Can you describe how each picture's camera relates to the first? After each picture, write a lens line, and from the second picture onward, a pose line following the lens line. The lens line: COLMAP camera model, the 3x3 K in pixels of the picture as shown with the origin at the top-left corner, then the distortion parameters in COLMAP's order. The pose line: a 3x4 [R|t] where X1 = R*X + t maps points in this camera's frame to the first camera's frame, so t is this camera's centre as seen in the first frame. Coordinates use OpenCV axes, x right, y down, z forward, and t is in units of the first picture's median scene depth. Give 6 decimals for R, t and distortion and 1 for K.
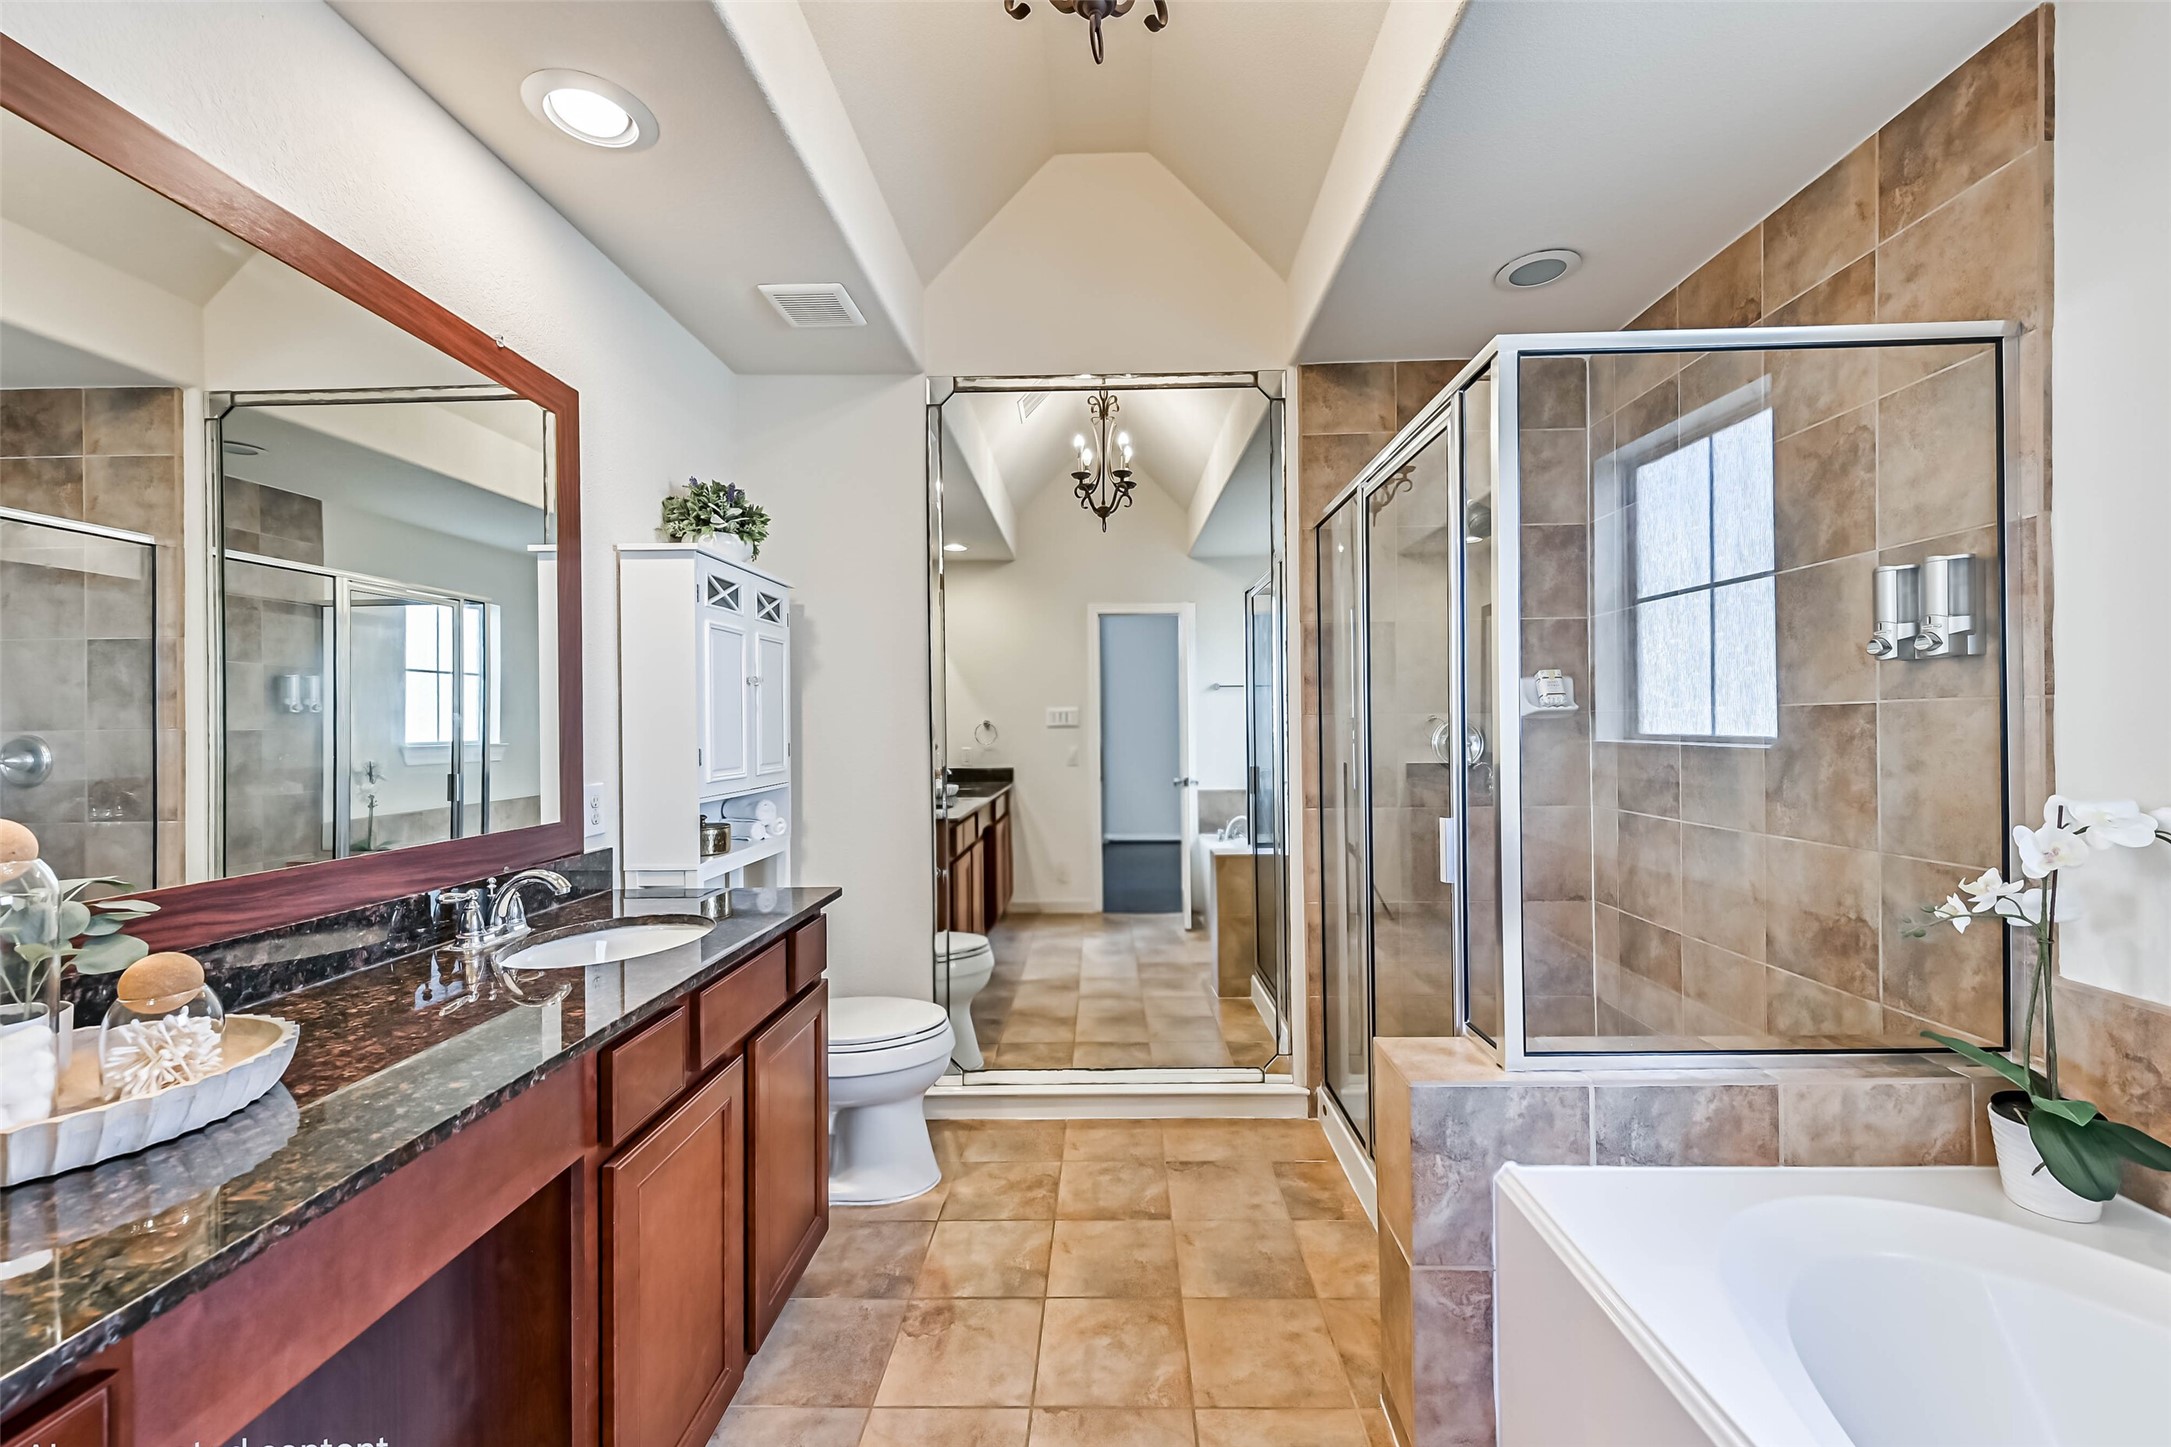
lens RADIAL K [[864.5, 0, 1085.5], [0, 864.5, 723.5], [0, 0, 1]] dist [0.023695, -0.007493]
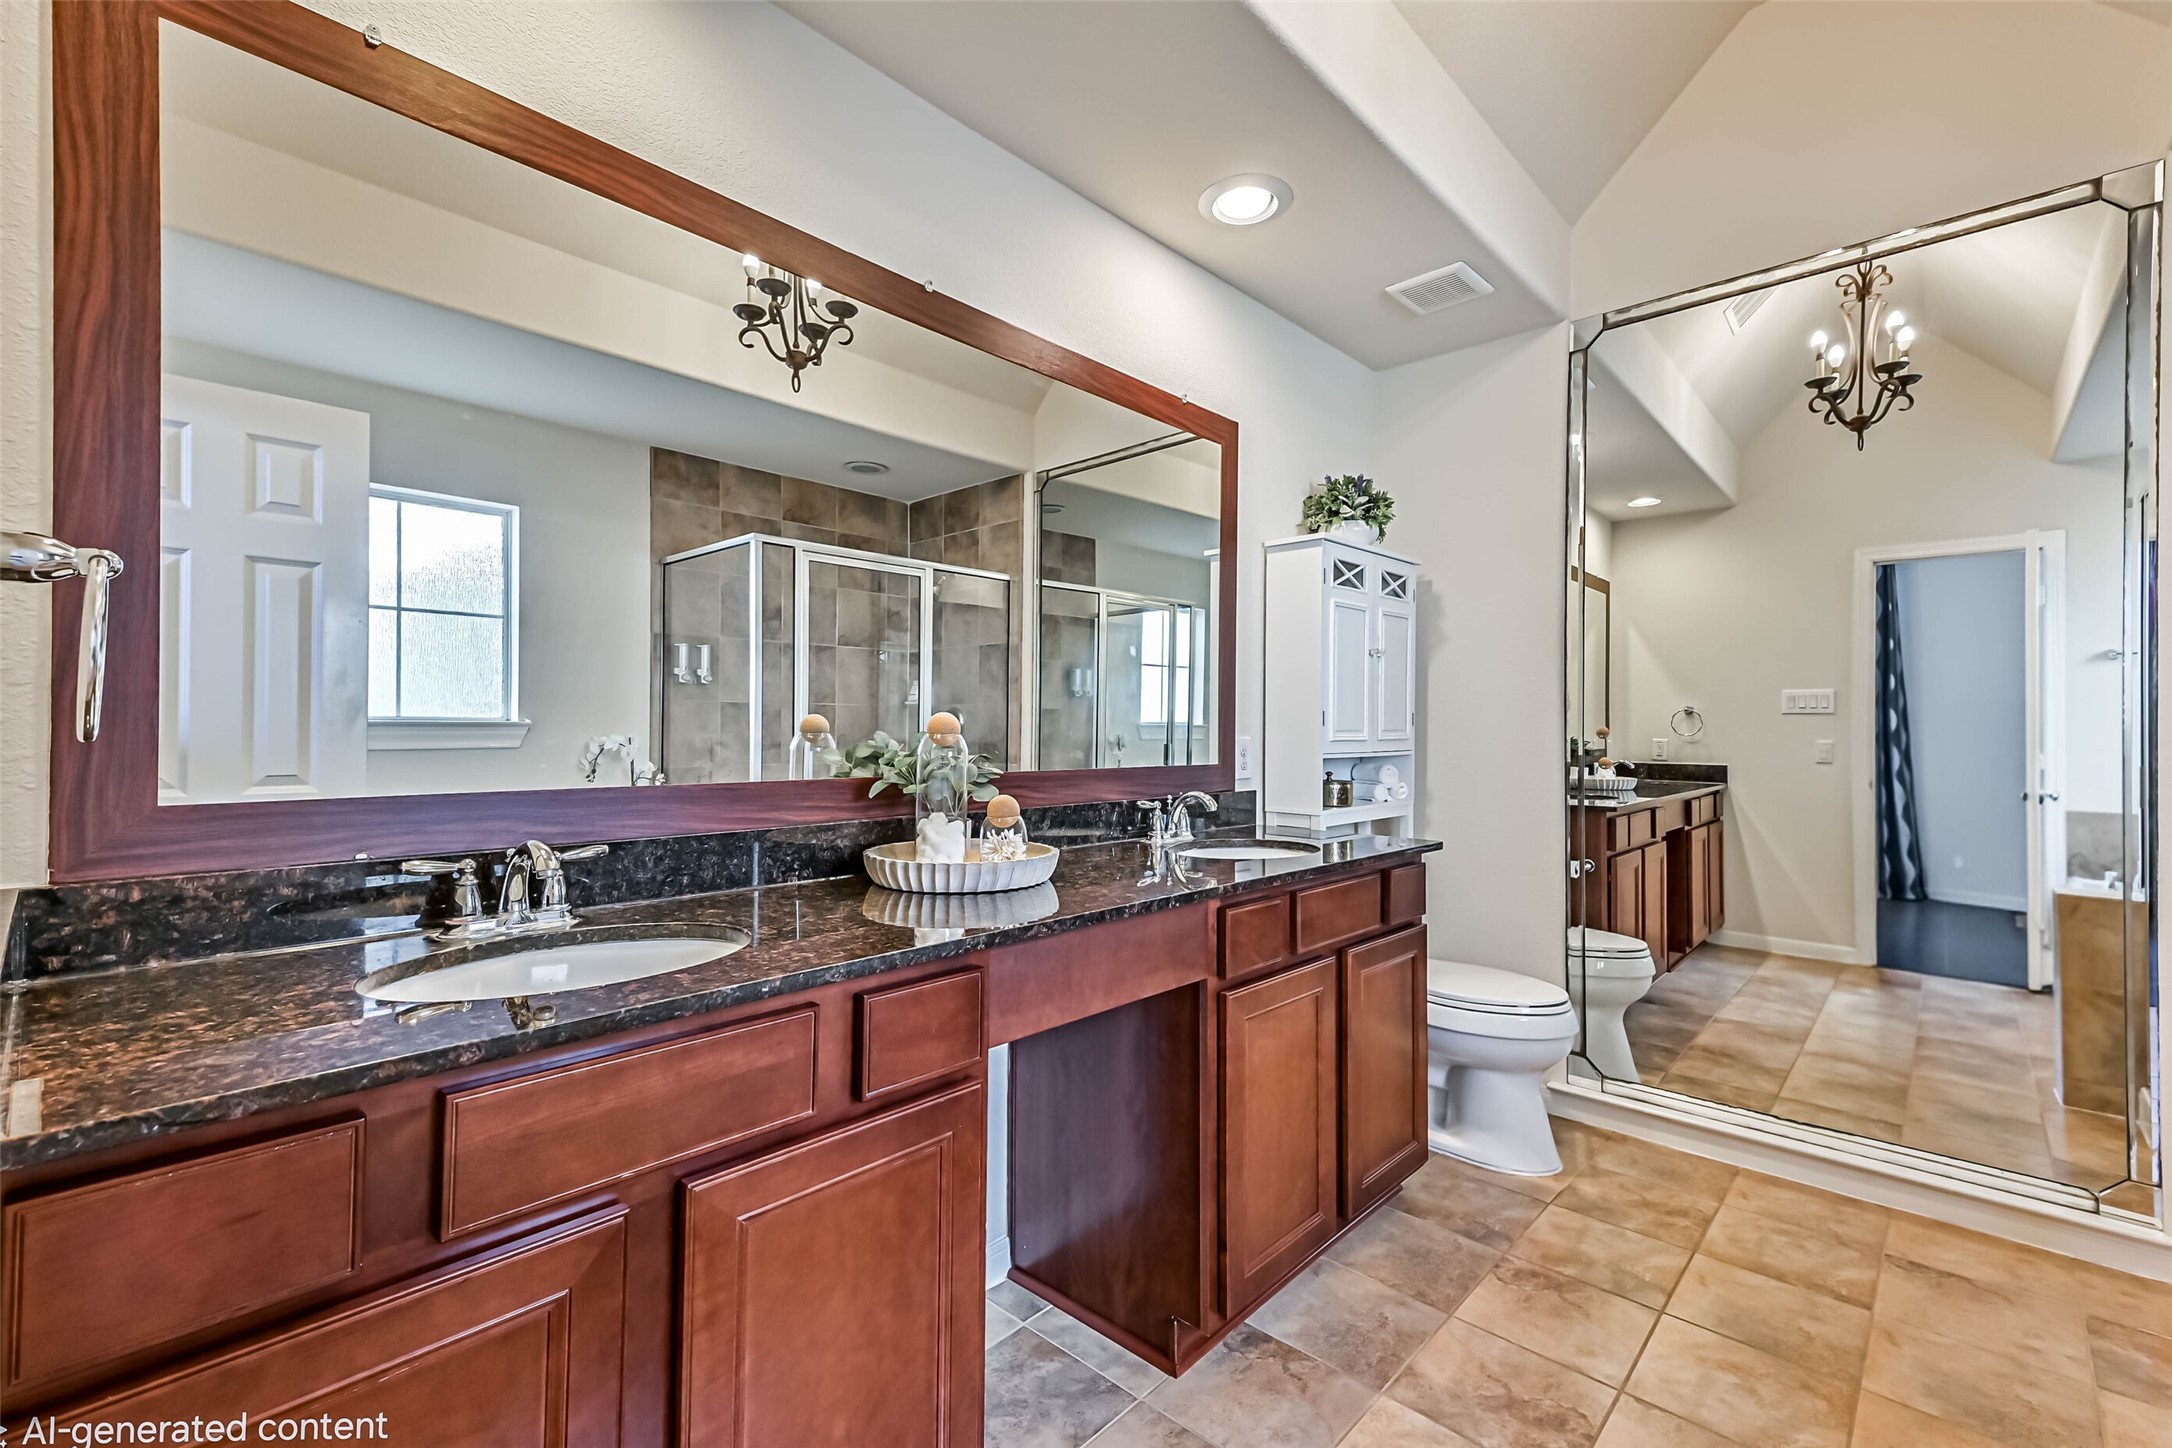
lens RADIAL K [[917.7, 0, 1089.1], [0, 917.7, 726.1], [0, 0, 1]] dist [0.035705, -0.007304]
pose [[0.745977, 0.015906, -0.665782, 0.121344], [-0.013650, 0.999870, 0.008594, 0.038145], [0.665832, 0.002677, 0.746097, -0.105174]]
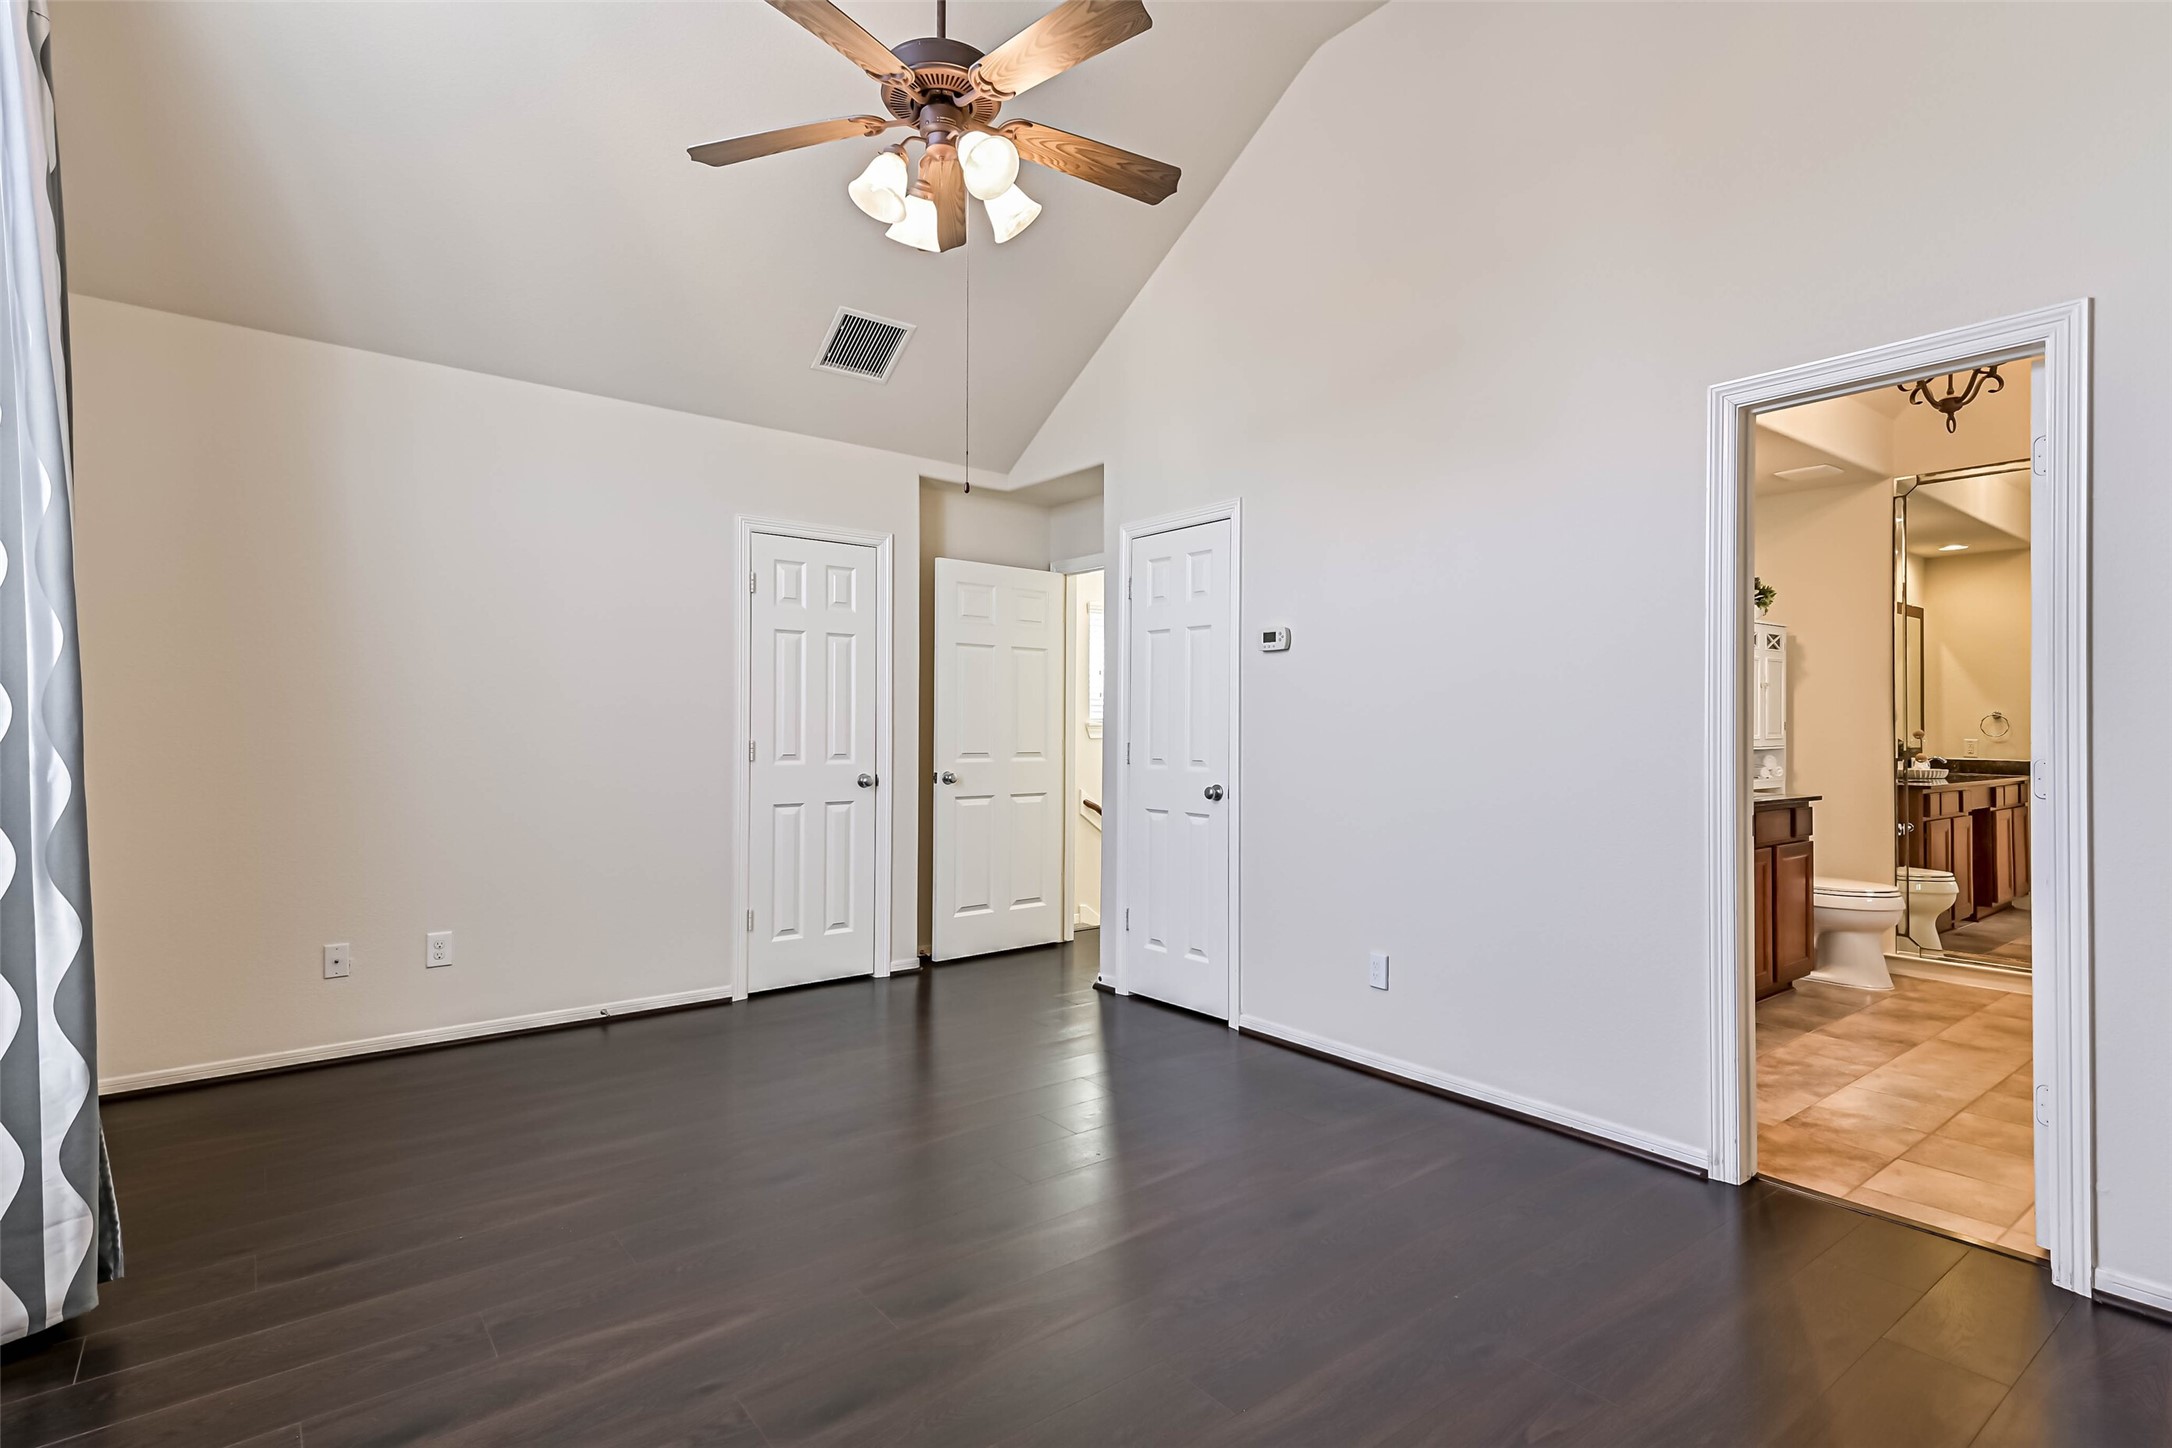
lens RADIAL K [[1068.8, 0, 1094.8], [0, 1068.8, 720.9], [0, 0, 1]] dist [0.040922, -0.017895]
pose [[0.645145, 0.007526, -0.764023, 0.424091], [-0.008745, 0.999959, 0.002466, 0.030240], [0.764010, 0.005090, 0.645184, -1.468285]]
